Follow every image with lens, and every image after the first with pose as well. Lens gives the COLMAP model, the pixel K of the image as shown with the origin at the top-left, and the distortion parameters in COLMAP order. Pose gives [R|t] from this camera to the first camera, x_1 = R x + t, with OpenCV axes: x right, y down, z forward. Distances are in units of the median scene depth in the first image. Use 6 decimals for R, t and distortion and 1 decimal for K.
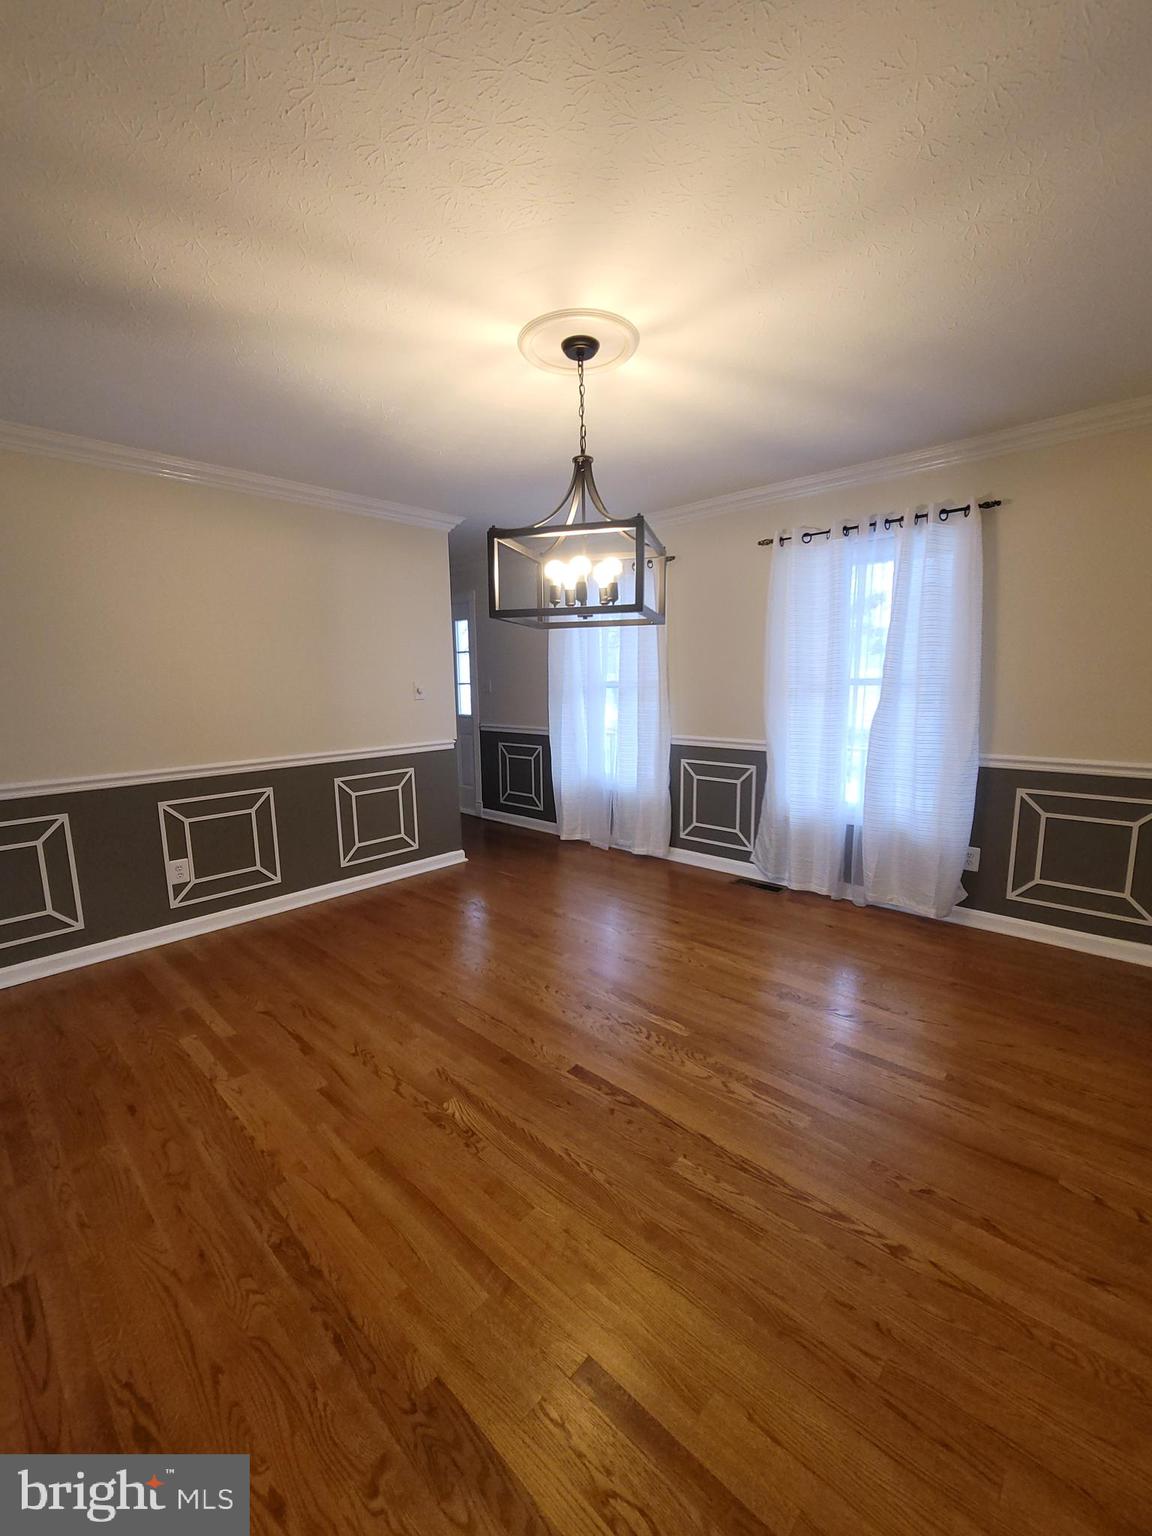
lens RADIAL K [[622.2, 0, 571.3], [0, 622.2, 773.4], [0, 0, 1]] dist [-0.000358, -0.000068]
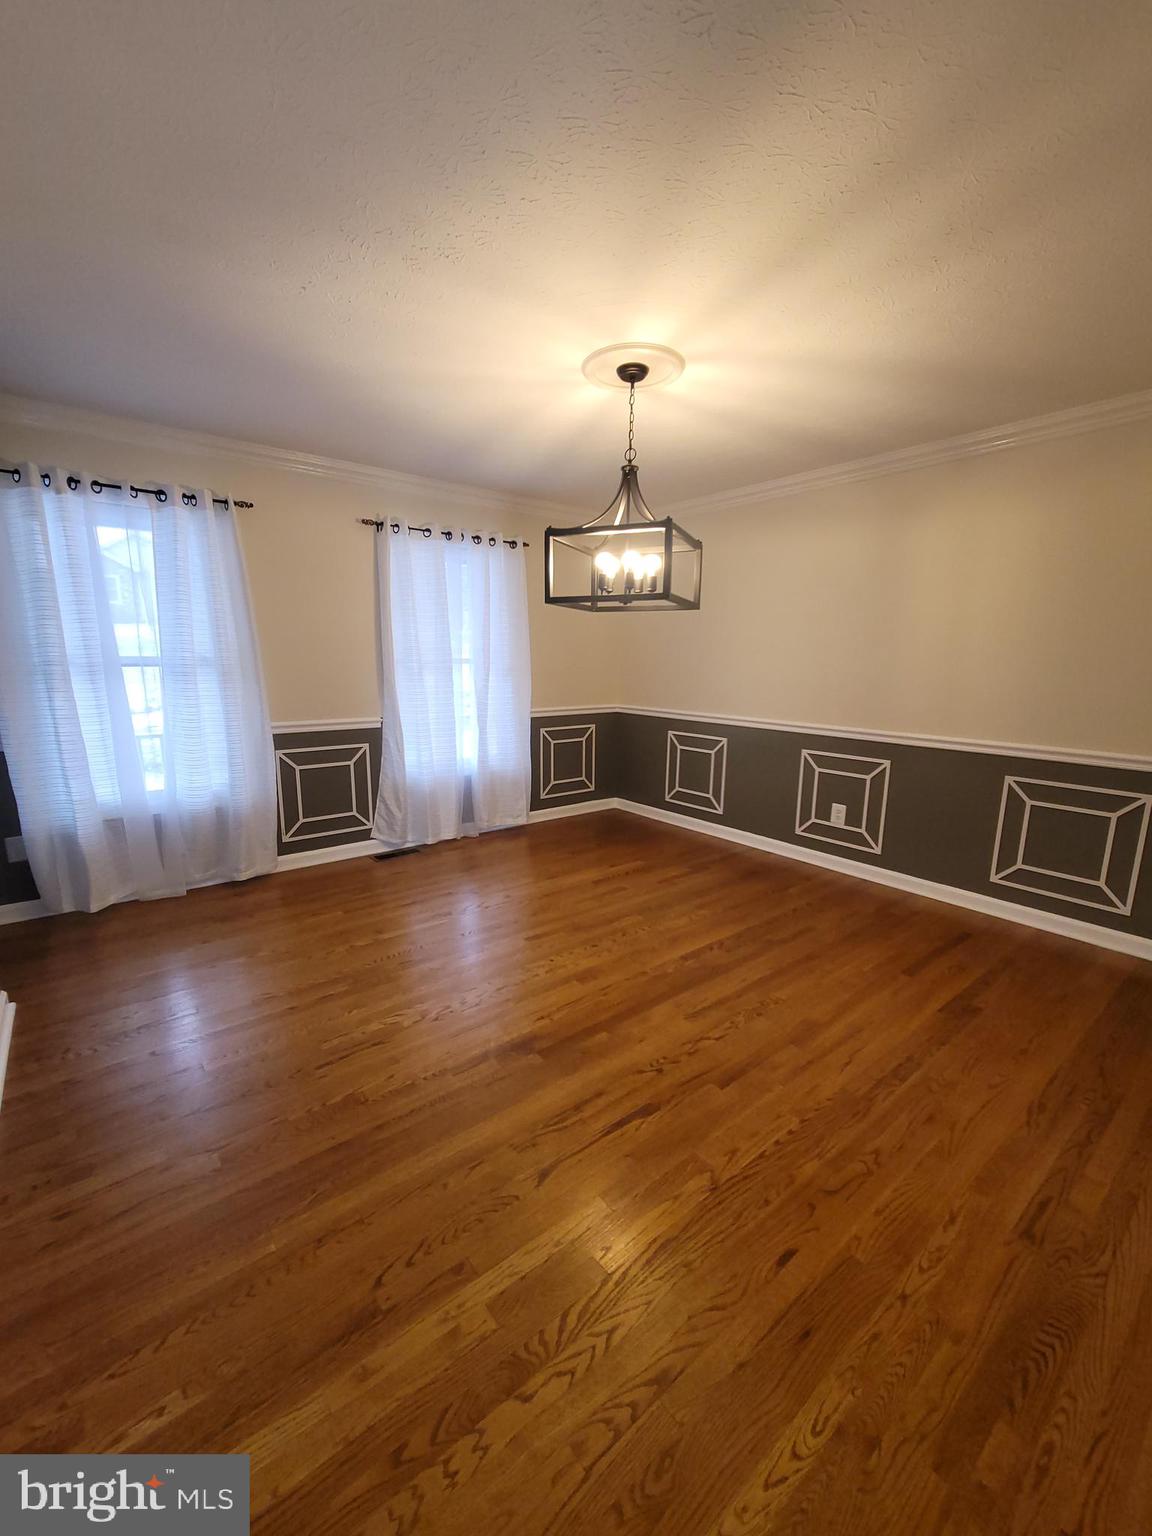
lens RADIAL K [[617.9, 0, 575.2], [0, 617.9, 778.1], [0, 0, 1]] dist [0.021319, 0.000023]
pose [[0.141492, -0.178259, 0.973757, -0.767227], [0.132456, 0.978218, 0.159829, -0.087068], [-0.981038, 0.106365, 0.162022, 0.603559]]
